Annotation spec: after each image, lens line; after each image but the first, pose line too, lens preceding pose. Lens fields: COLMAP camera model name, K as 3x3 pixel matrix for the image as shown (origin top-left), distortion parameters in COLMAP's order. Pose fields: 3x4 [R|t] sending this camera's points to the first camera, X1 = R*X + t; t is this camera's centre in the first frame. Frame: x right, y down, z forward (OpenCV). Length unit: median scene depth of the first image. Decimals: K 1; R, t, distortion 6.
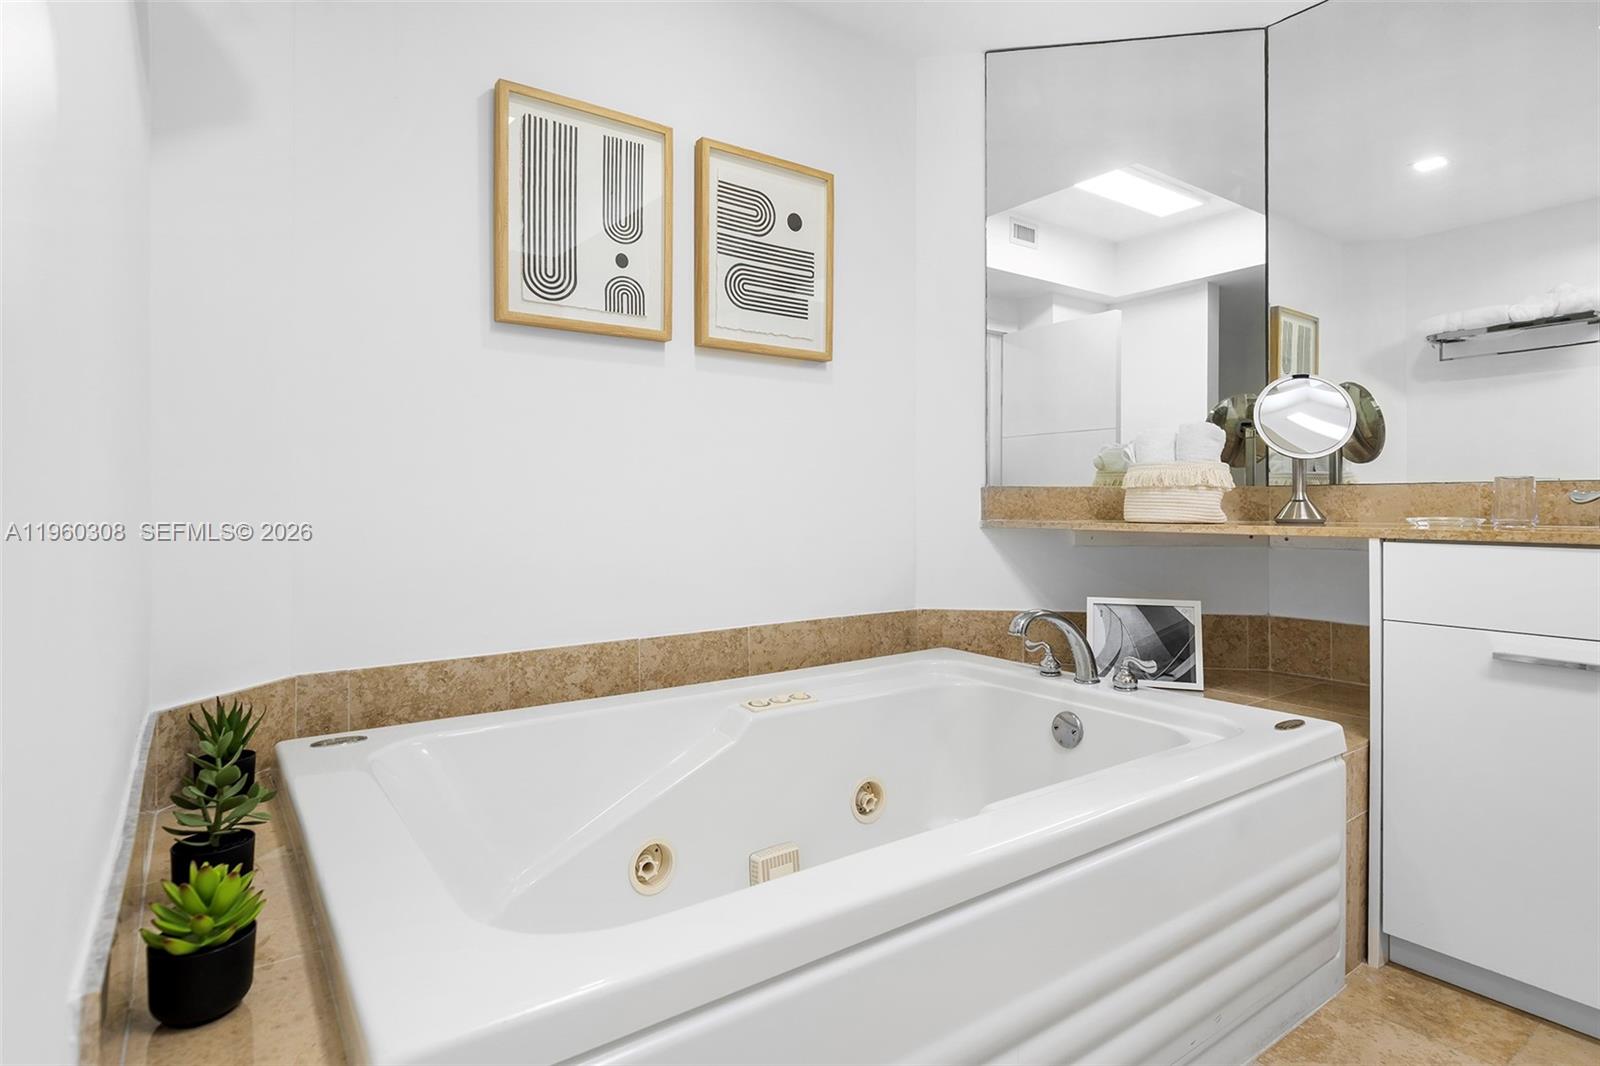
lens RADIAL K [[822.6, 0, 797.1], [0, 822.6, 500.5], [0, 0, 1]] dist [-0.002446, 0.000388]
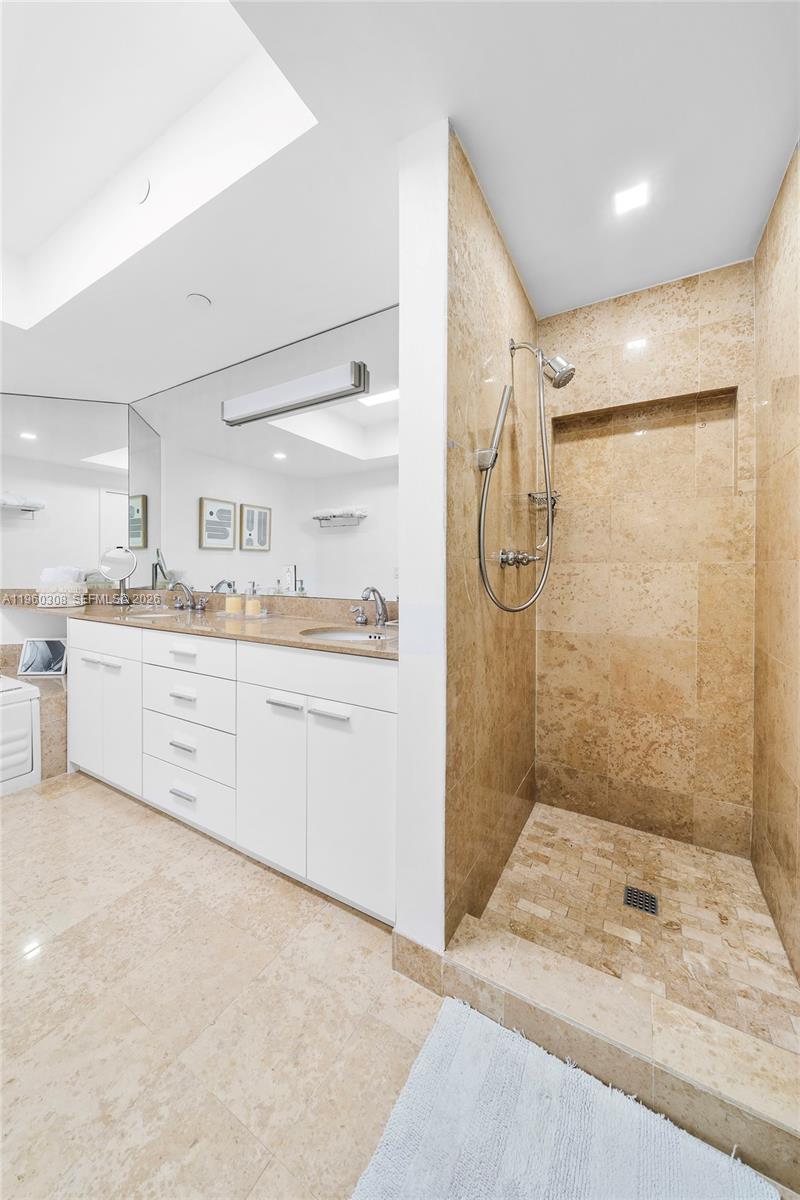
lens RADIAL K [[415.2, 0, 390.5], [0, 415.2, 574.3], [0, 0, 1]] dist [-0.007226, -0.000361]
pose [[0.915931, -0.000870, 0.401335, 0.900715], [-0.007055, 0.999808, 0.018267, -0.101649], [-0.401274, -0.019562, 0.915749, -0.535782]]
